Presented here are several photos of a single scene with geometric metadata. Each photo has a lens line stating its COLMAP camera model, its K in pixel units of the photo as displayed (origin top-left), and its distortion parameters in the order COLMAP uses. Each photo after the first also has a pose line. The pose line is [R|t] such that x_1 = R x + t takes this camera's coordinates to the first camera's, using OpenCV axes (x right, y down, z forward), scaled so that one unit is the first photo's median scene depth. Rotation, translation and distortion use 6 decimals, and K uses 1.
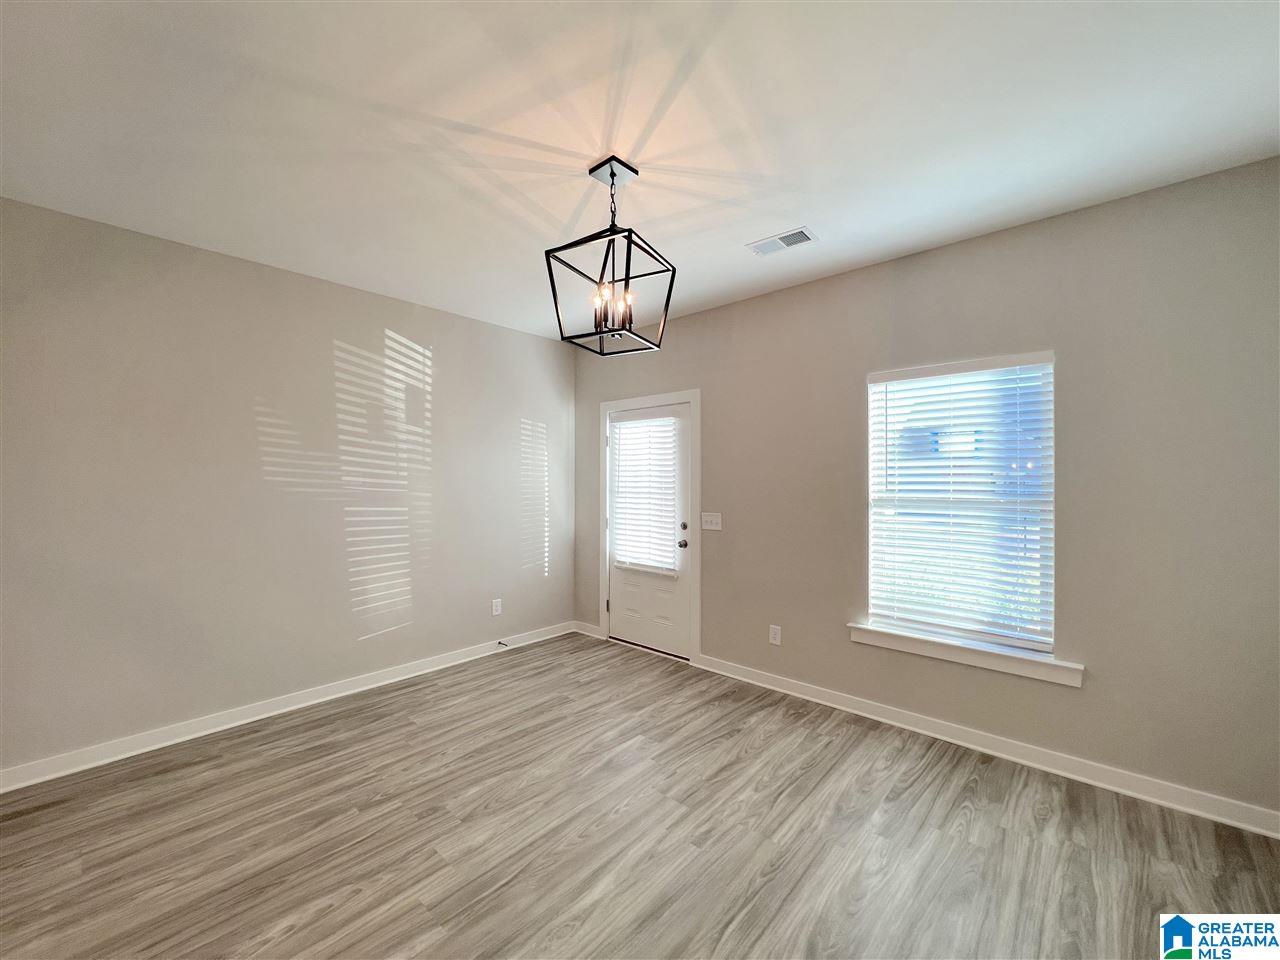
lens RADIAL K [[512.9, 0, 646.5], [0, 512.9, 481.2], [0, 0, 1]] dist [-0.004529, 0.001469]
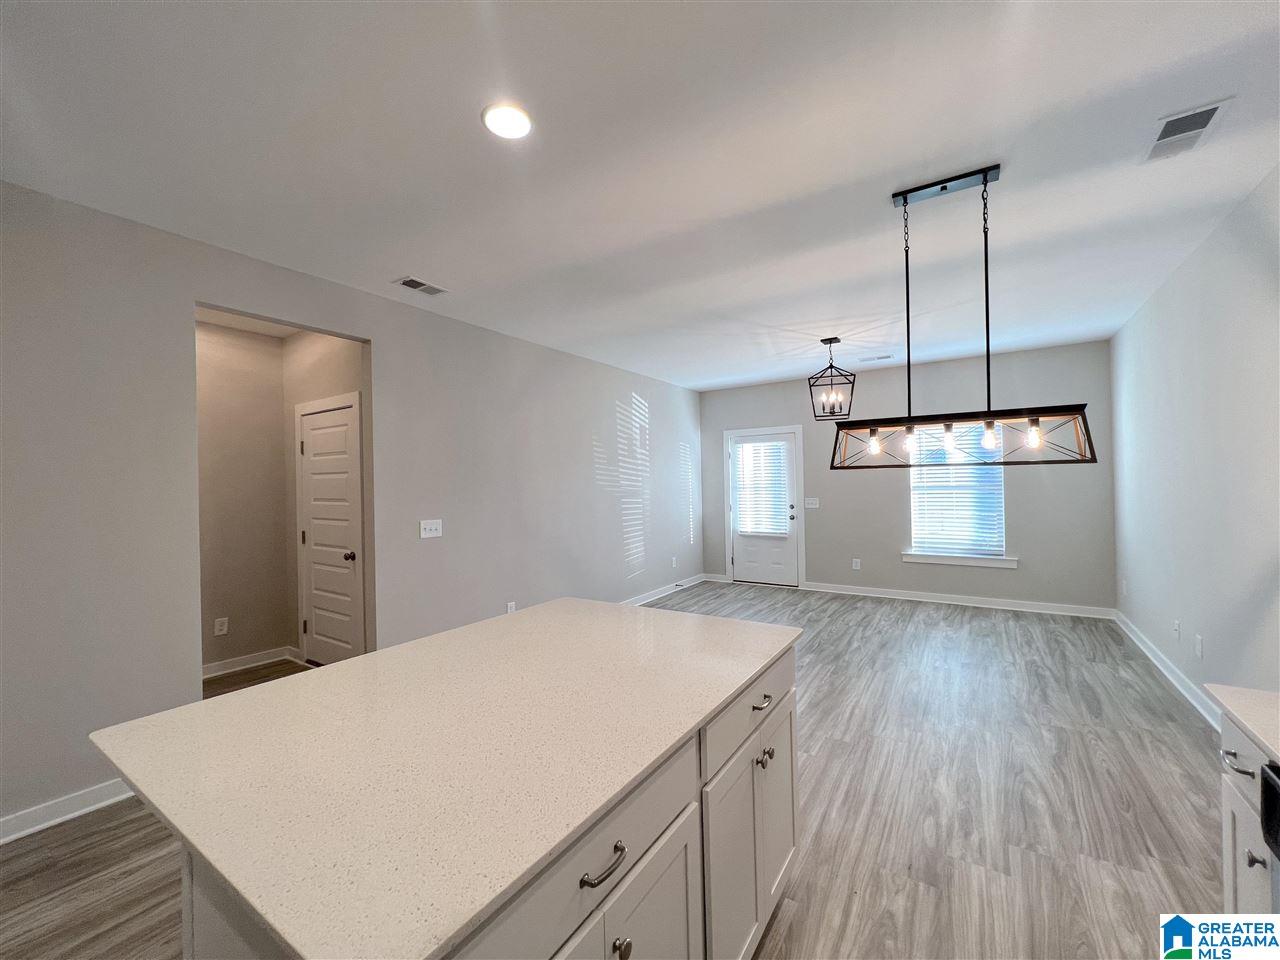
lens RADIAL K [[512.9, 0, 647.1], [0, 512.9, 477.2], [0, 0, 1]] dist [-0.004529, 0.001469]
pose [[0.988598, -0.020988, 0.149110, -0.790106], [0.022754, 0.999690, -0.010149, -0.002511], [-0.148850, 0.013427, 0.988769, -0.716841]]
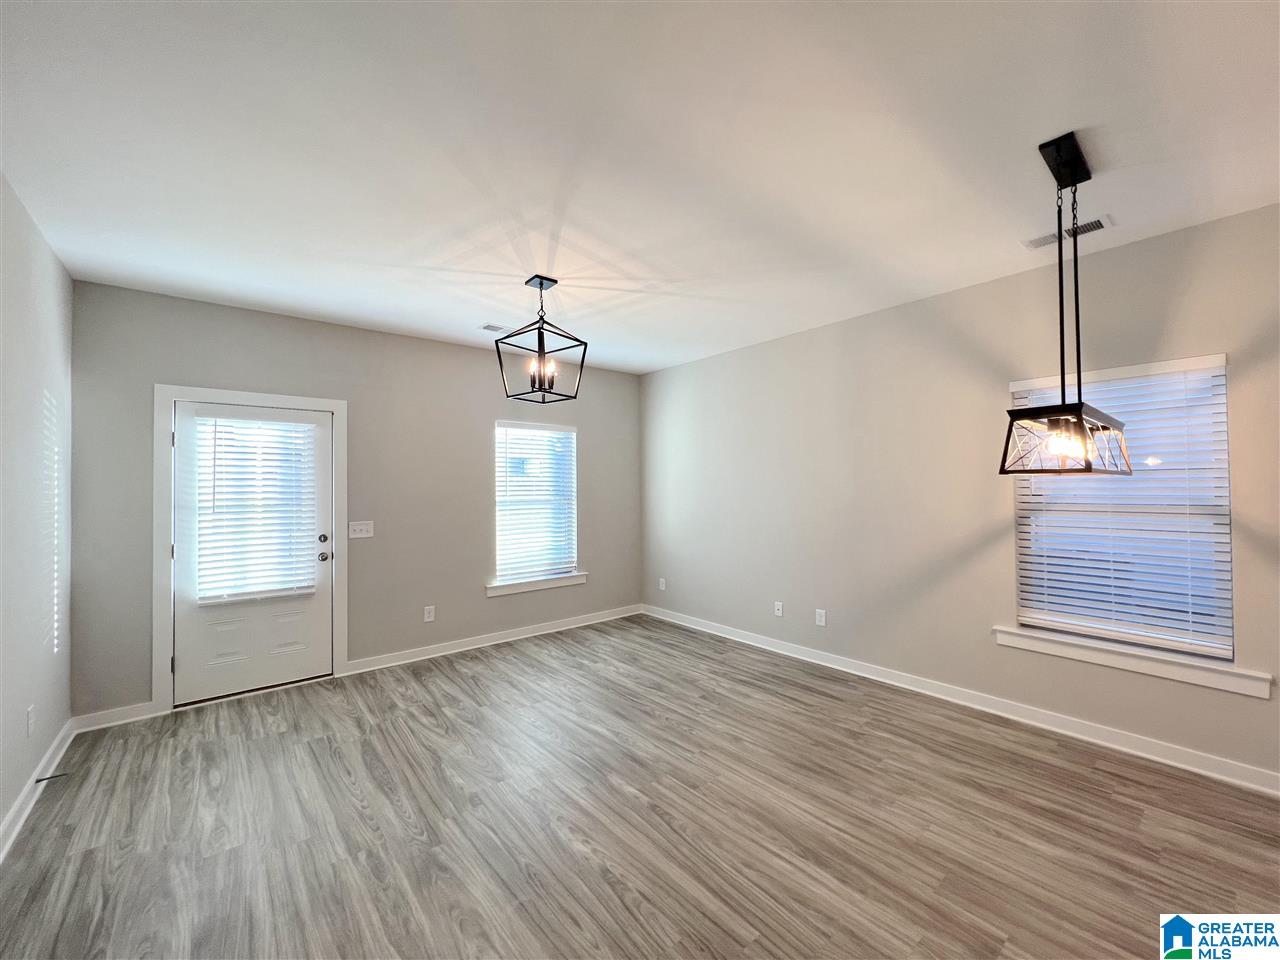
lens RADIAL K [[512.9, 0, 631.1], [0, 512.9, 480.3], [0, 0, 1]] dist [-0.004529, 0.001469]
pose [[0.161650, 0.009025, 0.986807, -0.975661], [0.009734, 0.999895, -0.010739, -0.007269], [-0.986800, 0.011342, 0.161545, 0.335054]]
